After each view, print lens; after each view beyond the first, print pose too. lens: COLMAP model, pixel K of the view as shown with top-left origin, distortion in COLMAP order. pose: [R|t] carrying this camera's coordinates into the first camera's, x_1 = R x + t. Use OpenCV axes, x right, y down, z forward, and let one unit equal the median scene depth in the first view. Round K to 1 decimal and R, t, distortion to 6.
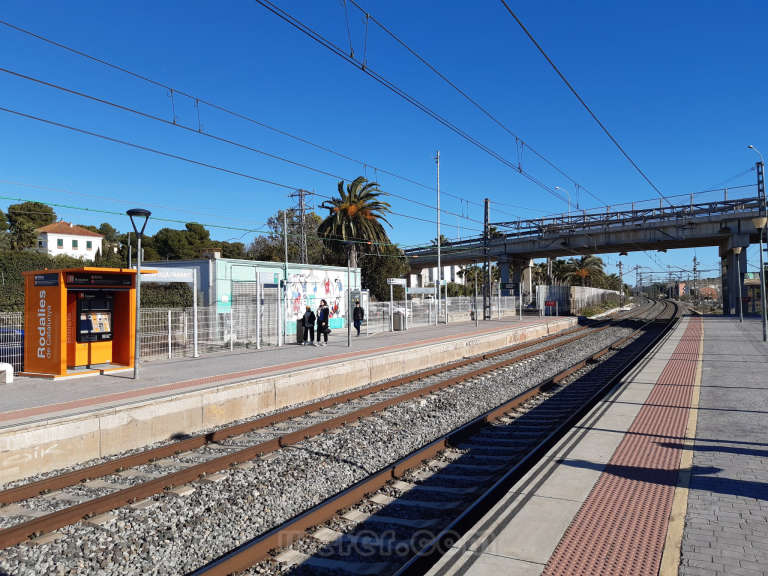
lens RADIAL K [[609.1, 0, 381.3], [0, 609.1, 274.4], [0, 0, 1]] dist [0.091651, -0.157466]
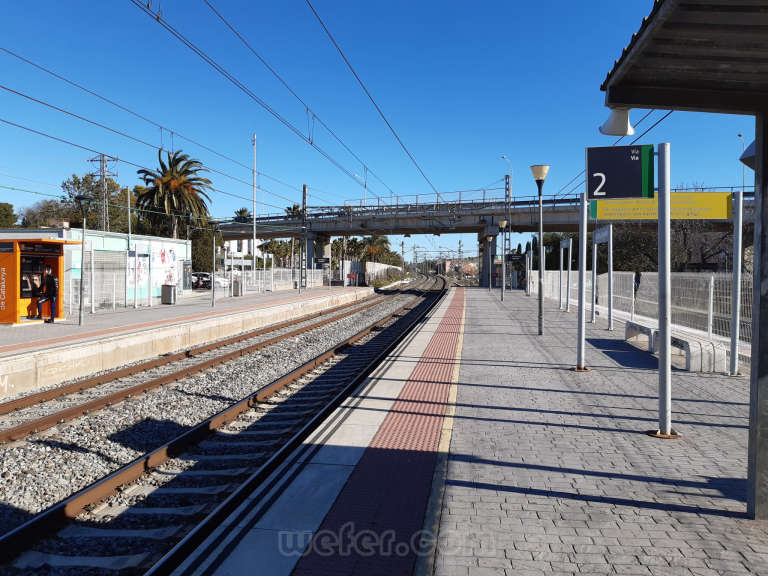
lens RADIAL K [[609.1, 0, 381.3], [0, 609.1, 274.4], [0, 0, 1]] dist [0.091651, -0.157466]
pose [[0.940513, 0.018547, 0.339252, -0.073685], [-0.033613, 0.998690, 0.038586, -0.003139], [-0.338092, -0.047694, 0.939904, -0.134659]]
